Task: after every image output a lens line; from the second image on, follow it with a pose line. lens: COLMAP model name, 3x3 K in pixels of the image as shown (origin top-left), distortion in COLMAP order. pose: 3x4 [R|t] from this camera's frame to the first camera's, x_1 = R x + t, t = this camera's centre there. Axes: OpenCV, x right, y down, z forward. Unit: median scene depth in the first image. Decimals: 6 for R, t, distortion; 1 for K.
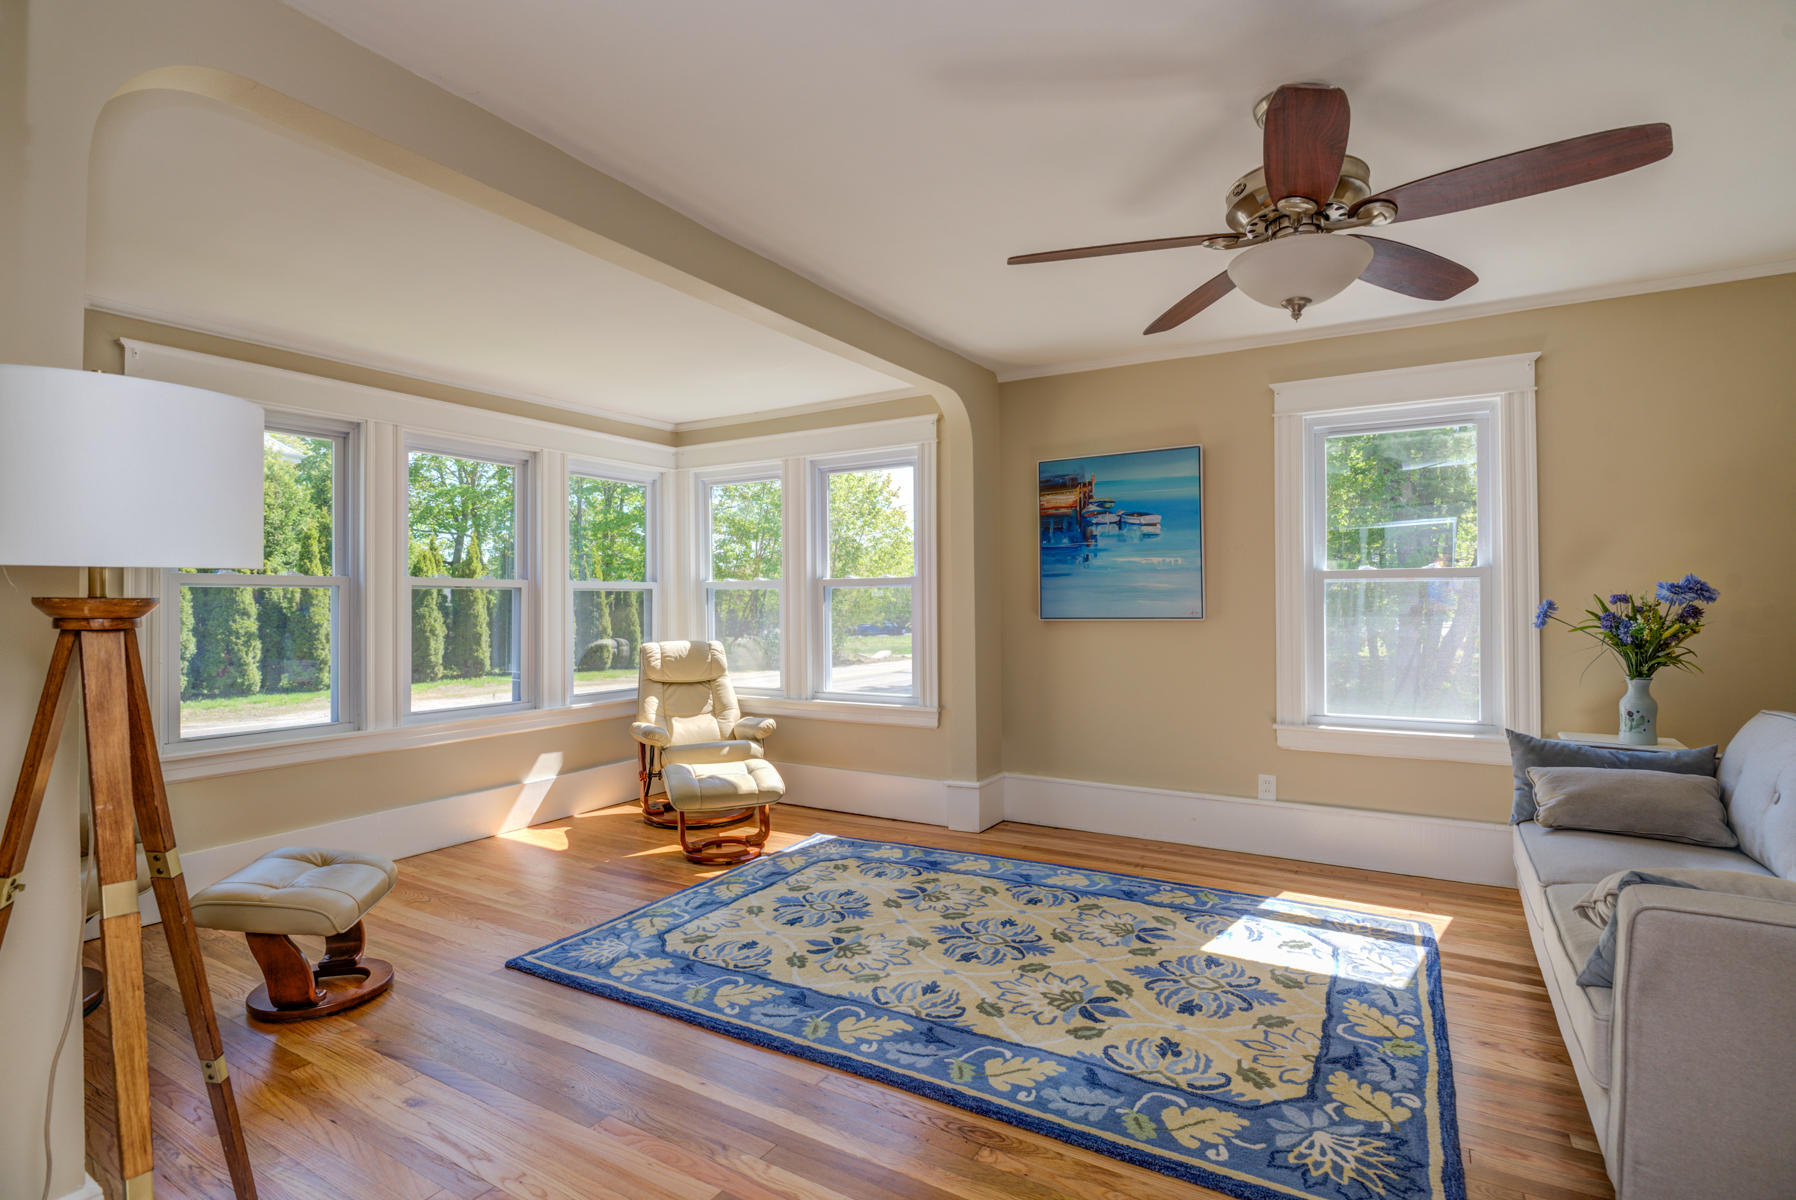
lens RADIAL K [[870.4, 0, 898.7], [0, 870.4, 598.6], [0, 0, 1]] dist [-0.012661, -0.004570]
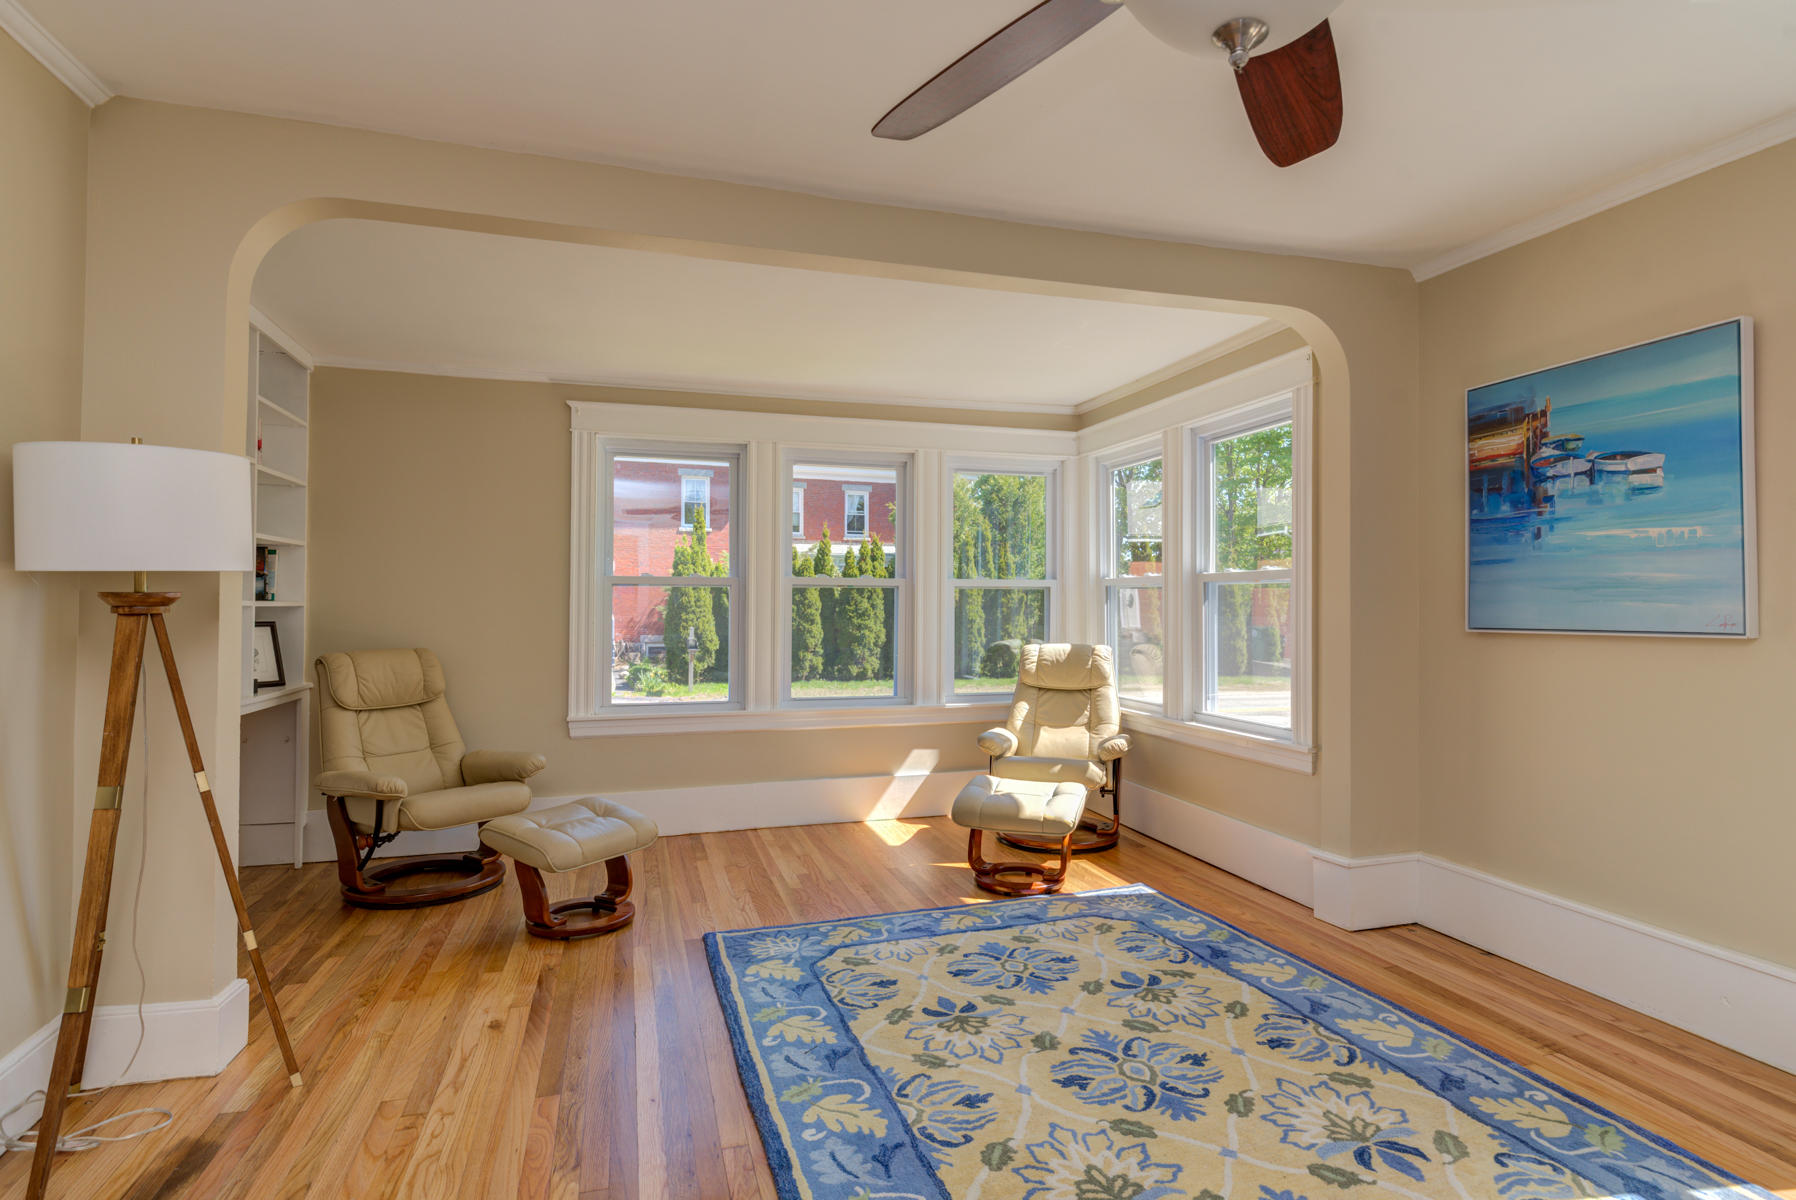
lens RADIAL K [[911.3, 0, 898.0], [0, 911.3, 601.2], [0, 0, 1]] dist [-0.012789, -0.002615]
pose [[0.741223, 0.005479, -0.671236, 0.331496], [-0.003562, 0.999985, 0.004230, 0.000932], [0.671249, -0.000744, 0.741231, 0.223965]]
